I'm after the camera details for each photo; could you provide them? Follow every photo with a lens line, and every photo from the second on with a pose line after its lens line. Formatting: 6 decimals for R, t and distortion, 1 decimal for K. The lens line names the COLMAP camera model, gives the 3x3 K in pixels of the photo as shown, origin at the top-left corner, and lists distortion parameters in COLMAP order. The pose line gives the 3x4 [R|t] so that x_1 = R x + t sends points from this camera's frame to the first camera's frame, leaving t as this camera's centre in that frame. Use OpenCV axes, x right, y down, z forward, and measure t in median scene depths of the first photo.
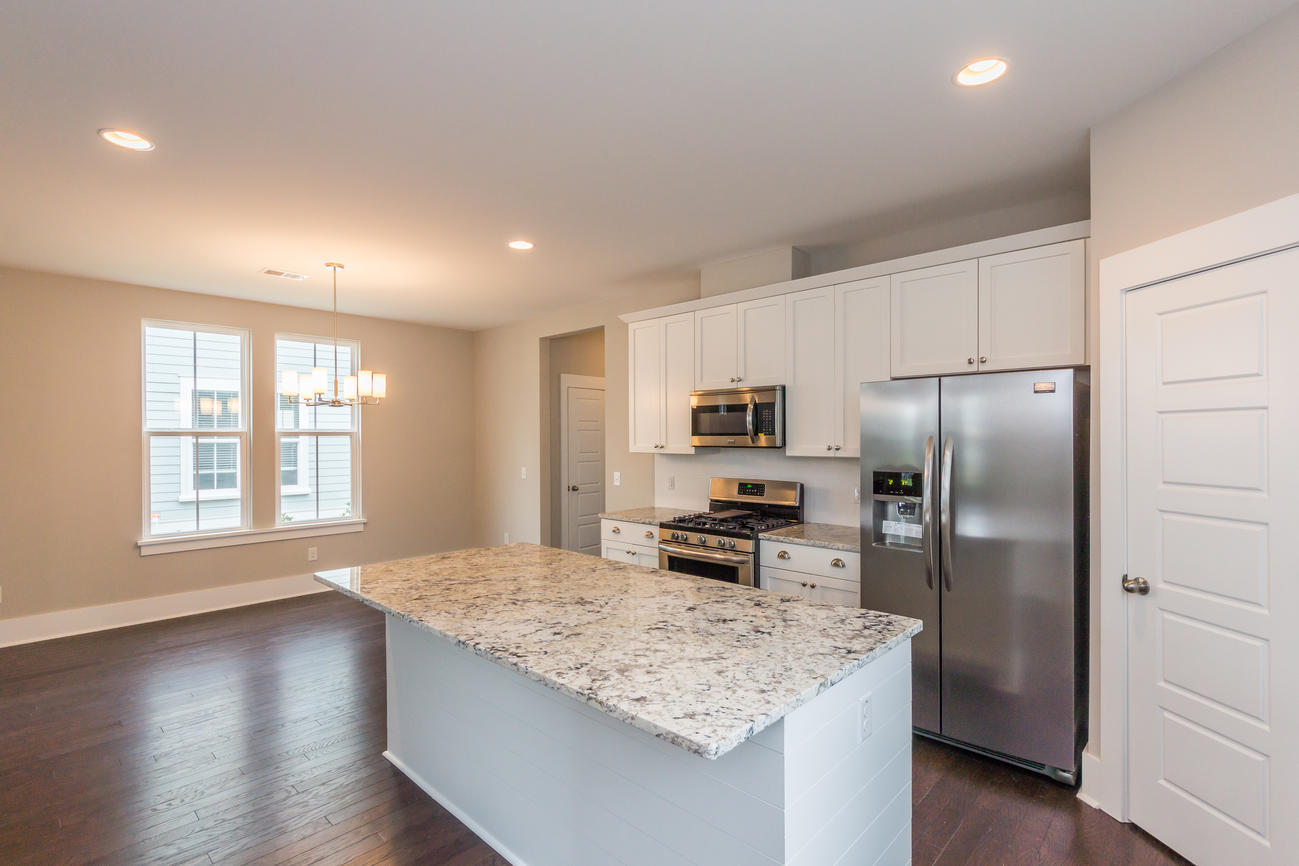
lens RADIAL K [[619.5, 0, 642.0], [0, 619.5, 432.3], [0, 0, 1]] dist [0.004148, 0.001001]
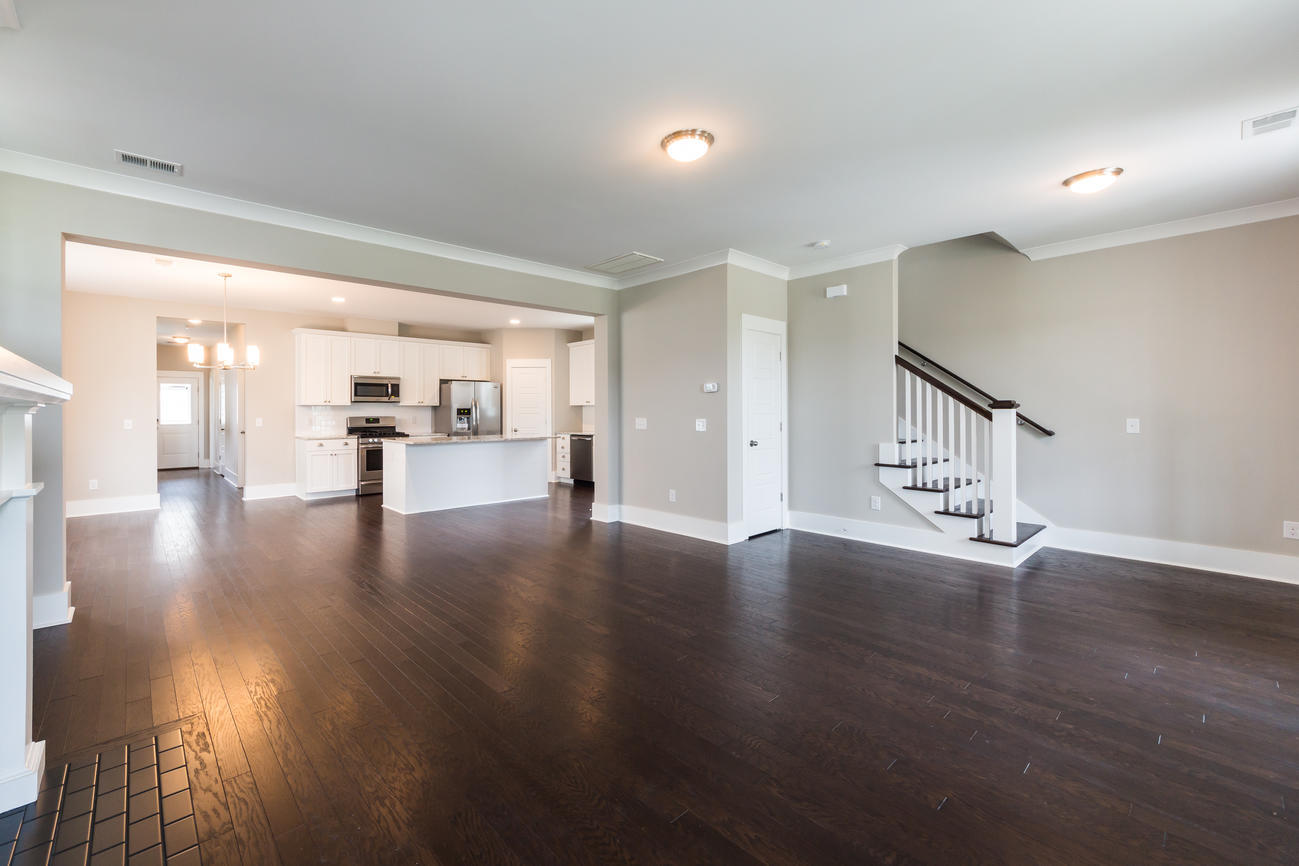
lens RADIAL K [[536.5, 0, 602.6], [0, 536.5, 415.9], [0, 0, 1]] dist [-0.004306, -0.000827]
pose [[0.099398, -0.004811, 0.995036, -1.723865], [-0.003487, 0.999980, 0.005183, 0.062306], [-0.995042, -0.003985, 0.099379, -0.030392]]
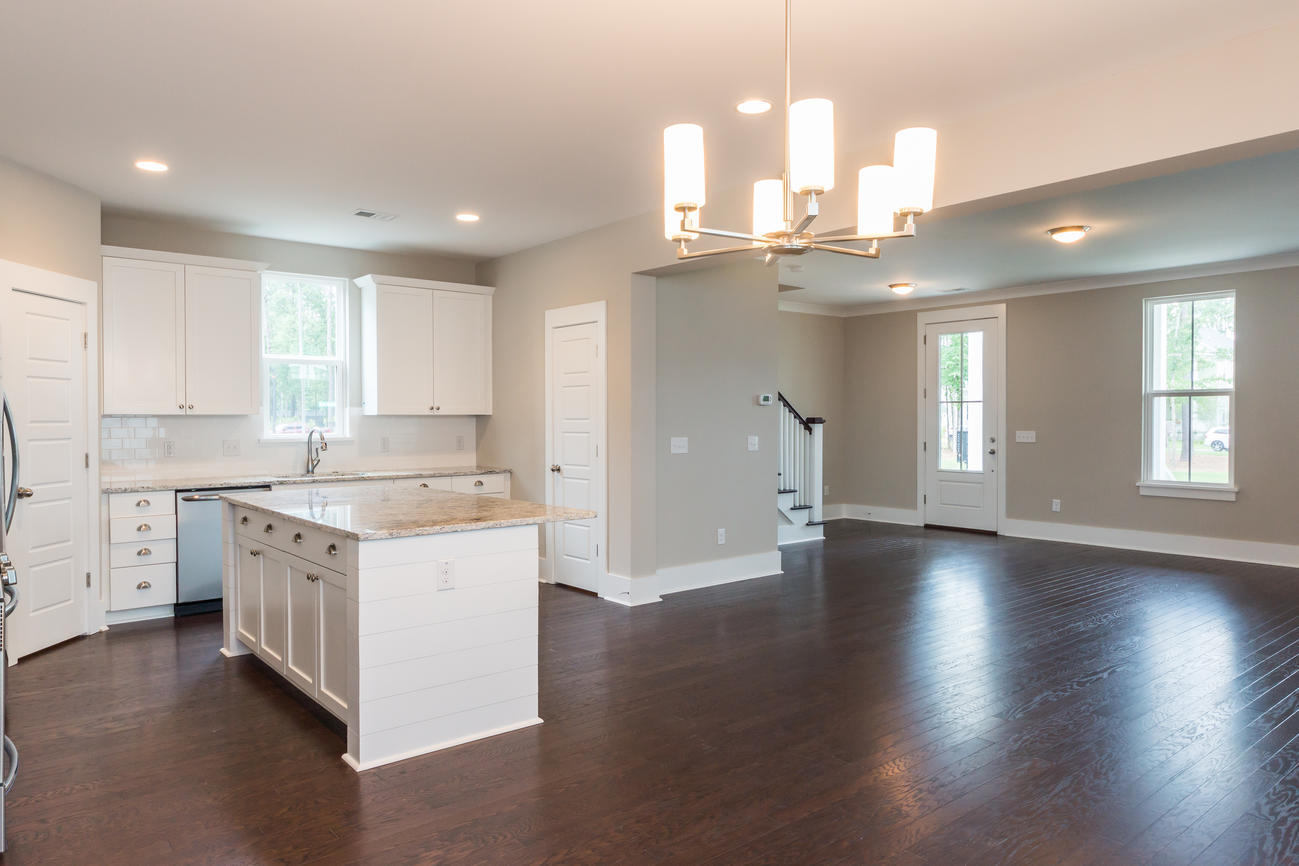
lens RADIAL K [[829.5, 0, 649.2], [0, 829.5, 434.9], [0, 0, 1]] dist [0.009989, 0.005752]
pose [[-0.991315, 0.003659, 0.131457, -0.491345], [0.005296, 0.999913, 0.012110, 0.051313], [-0.131402, 0.012701, -0.991248, 1.487178]]
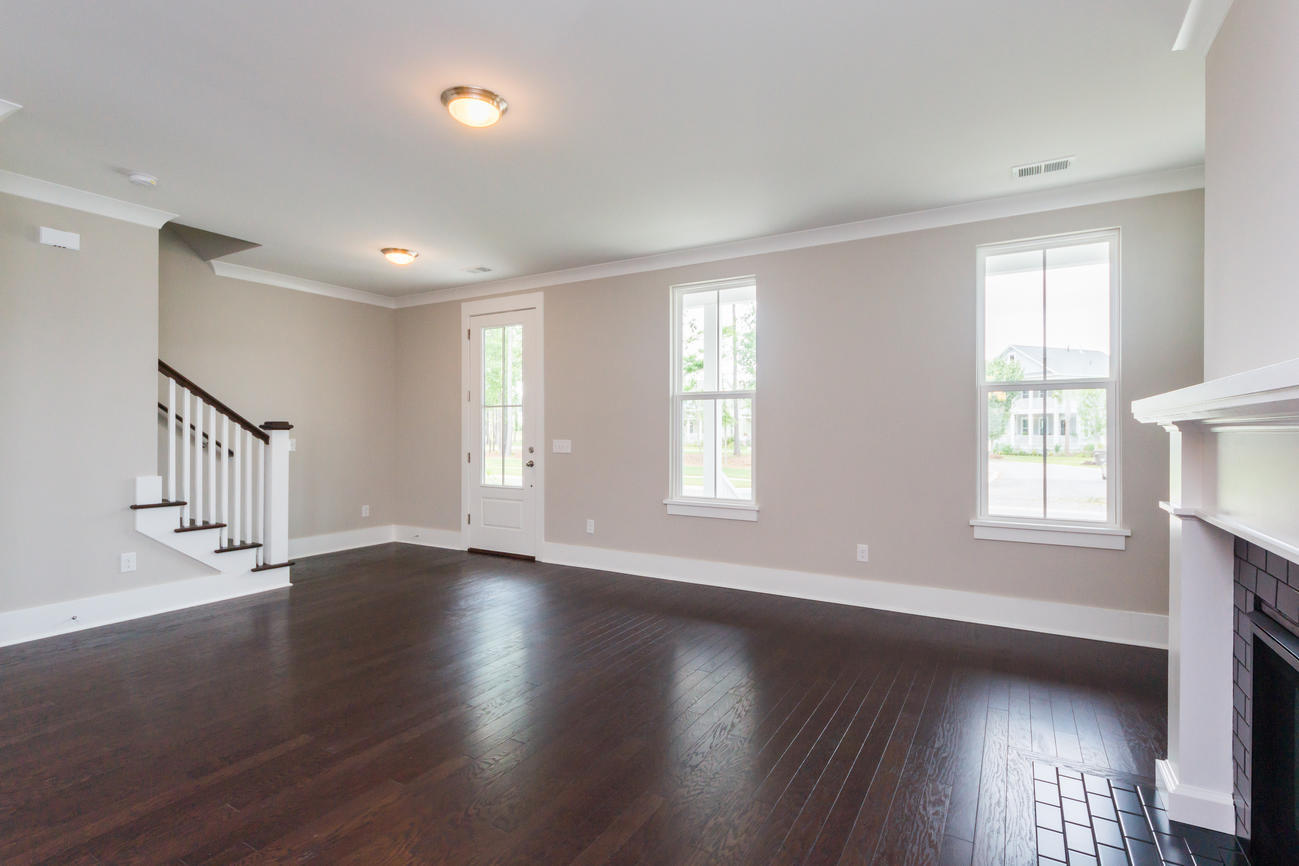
lens RADIAL K [[619.5, 0, 650.7], [0, 619.5, 431.3], [0, 0, 1]] dist [0.004148, 0.001001]
pose [[-0.975616, 0.001627, -0.219477, -1.066675], [0.002926, 0.999980, -0.005591, 0.062373], [0.219464, -0.006096, -0.975602, 0.610579]]
